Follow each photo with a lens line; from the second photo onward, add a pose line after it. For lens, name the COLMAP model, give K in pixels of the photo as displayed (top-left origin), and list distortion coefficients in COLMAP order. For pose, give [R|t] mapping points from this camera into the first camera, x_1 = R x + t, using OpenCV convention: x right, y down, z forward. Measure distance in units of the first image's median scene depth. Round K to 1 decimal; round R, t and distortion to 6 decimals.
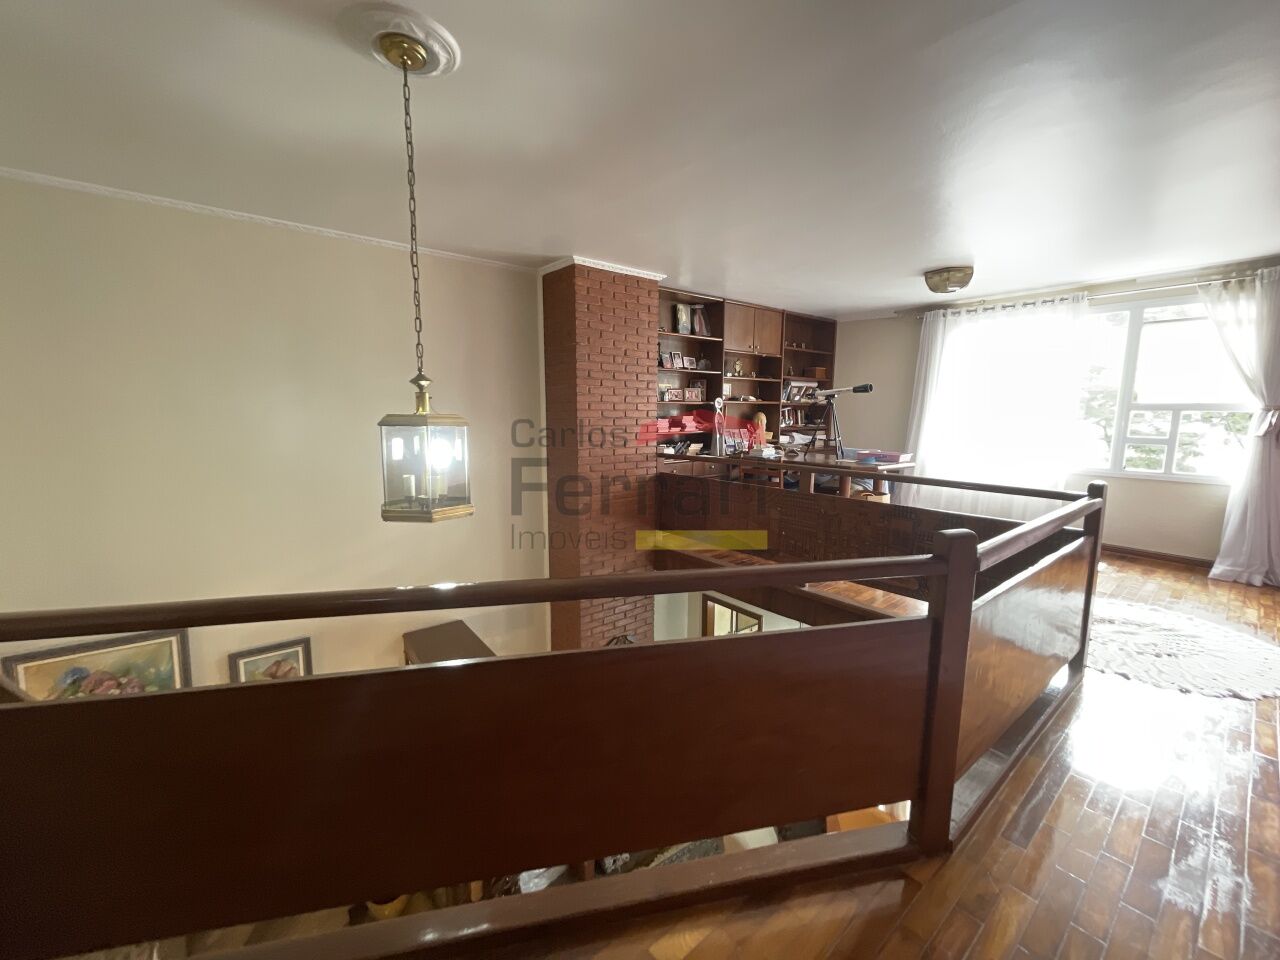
lens RADIAL K [[518.7, 0, 642.4], [0, 518.7, 481.0], [0, 0, 1]] dist [-0.002021, 0.000500]
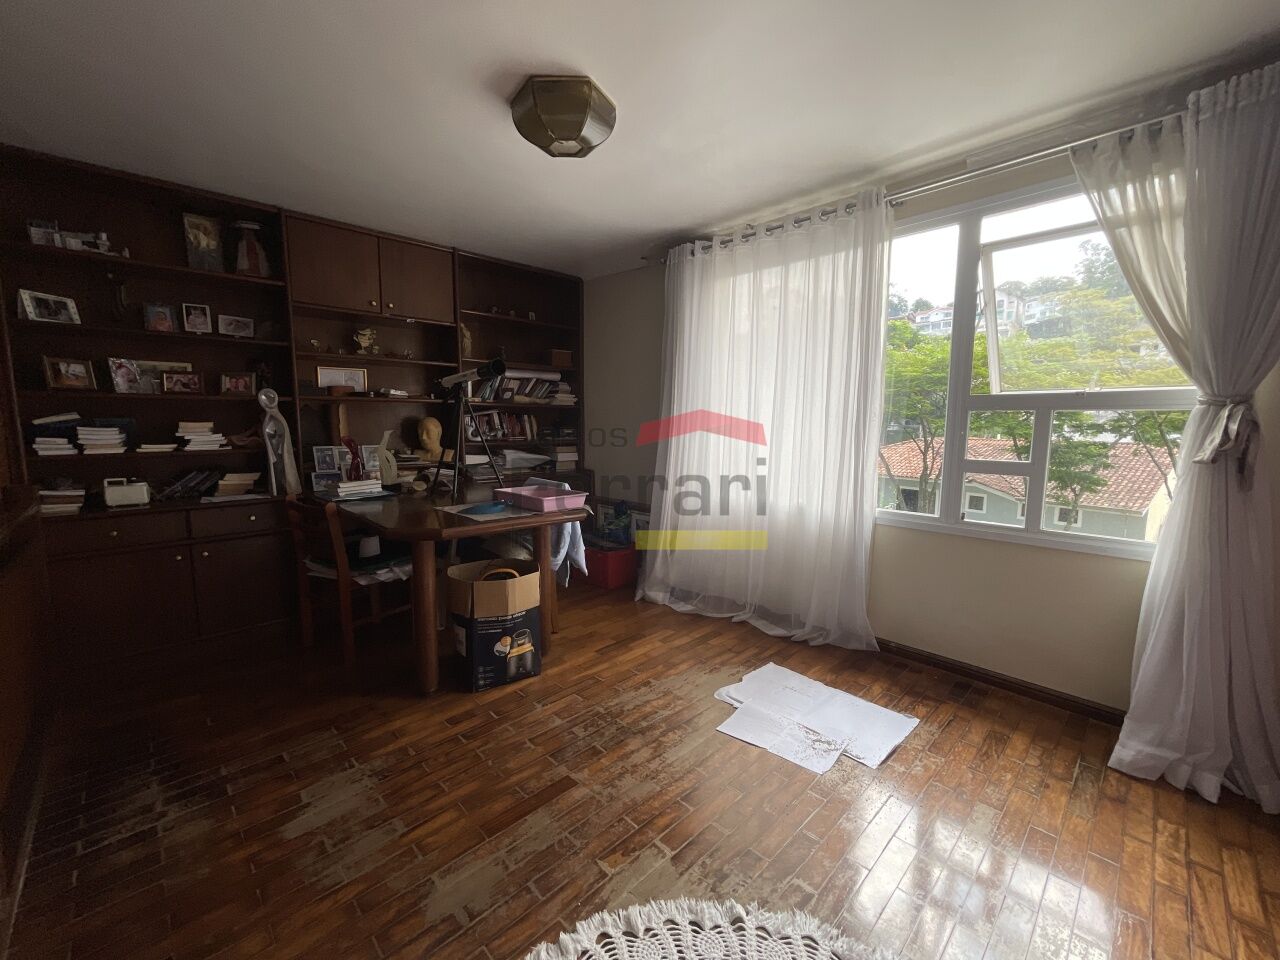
lens RADIAL K [[518.7, 0, 641.7], [0, 518.7, 480.8], [0, 0, 1]] dist [-0.002021, 0.000500]
pose [[0.996562, -0.008511, 0.082409, 0.505076], [0.010427, 0.999685, -0.022849, -0.049576], [-0.082188, 0.023629, 0.996337, 0.447380]]
